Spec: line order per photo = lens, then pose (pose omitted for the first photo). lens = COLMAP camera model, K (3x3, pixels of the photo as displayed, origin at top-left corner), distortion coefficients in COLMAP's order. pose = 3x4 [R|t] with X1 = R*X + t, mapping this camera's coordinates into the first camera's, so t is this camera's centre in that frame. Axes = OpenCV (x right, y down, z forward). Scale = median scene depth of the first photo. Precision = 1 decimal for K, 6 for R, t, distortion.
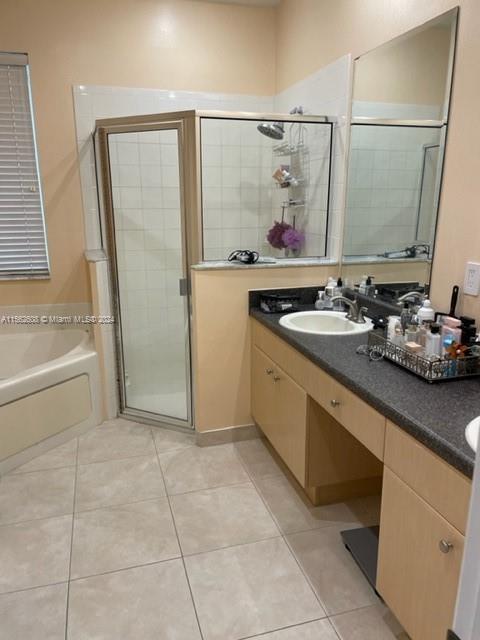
lens RADIAL K [[495.6, 0, 244.3], [0, 495.6, 324.8], [0, 0, 1]] dist [0.100935, -0.093860]
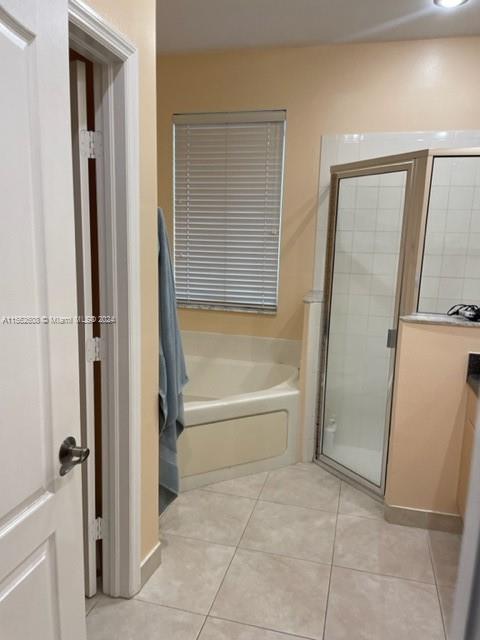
lens RADIAL K [[495.6, 0, 239.7], [0, 495.6, 324.2], [0, 0, 1]] dist [0.100935, -0.093860]
pose [[0.855803, 0.116140, -0.504095, 0.098731], [-0.157118, 0.986794, -0.039390, -0.022110], [0.492864, 0.112912, 0.862749, 0.070804]]
